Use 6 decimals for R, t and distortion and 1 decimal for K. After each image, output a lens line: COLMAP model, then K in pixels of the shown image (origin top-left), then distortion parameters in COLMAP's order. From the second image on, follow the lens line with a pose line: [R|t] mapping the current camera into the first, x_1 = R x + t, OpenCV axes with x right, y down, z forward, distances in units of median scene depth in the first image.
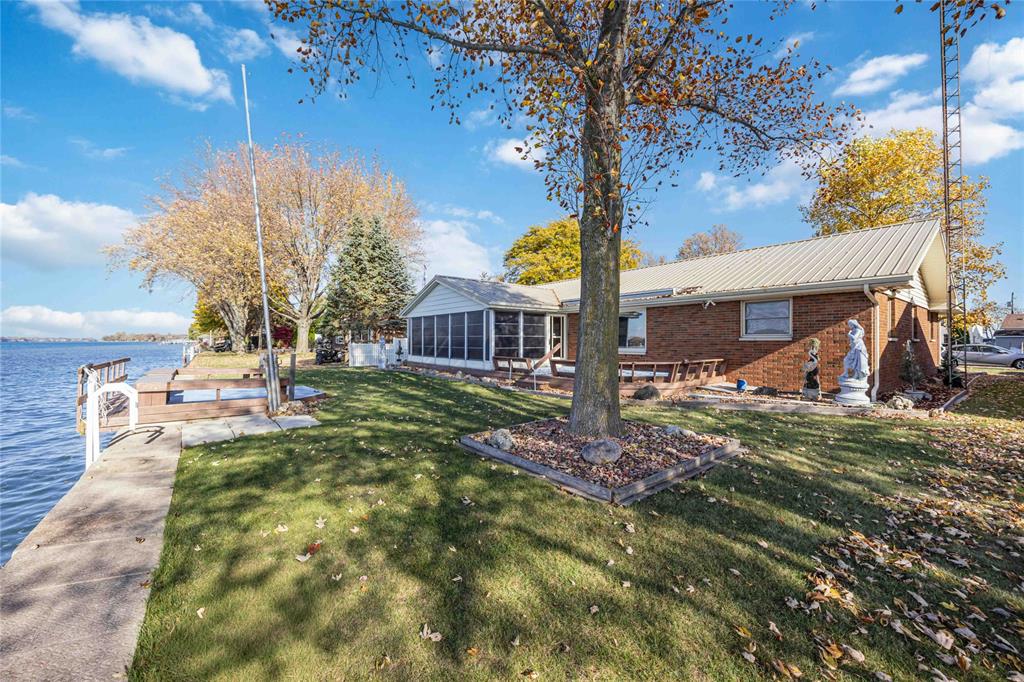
lens RADIAL K [[414.5, 0, 512.0], [0, 414.5, 341.0], [0, 0, 1]] dist [-0.000627, -0.000145]
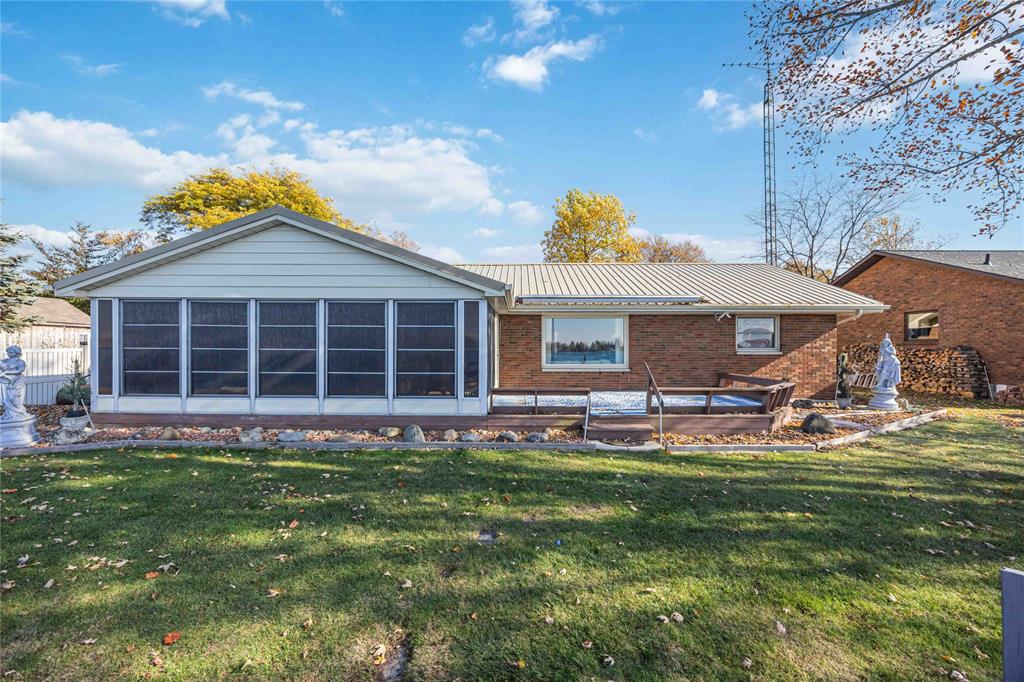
lens RADIAL K [[434.8, 0, 512.0], [0, 434.8, 341.0], [0, 0, 1]] dist [-0.001059, -0.000033]
pose [[0.623165, 0.008496, 0.782045, -0.523487], [-0.000465, 0.999945, -0.010493, -0.019150], [-0.782091, 0.006175, 0.623134, 0.662017]]
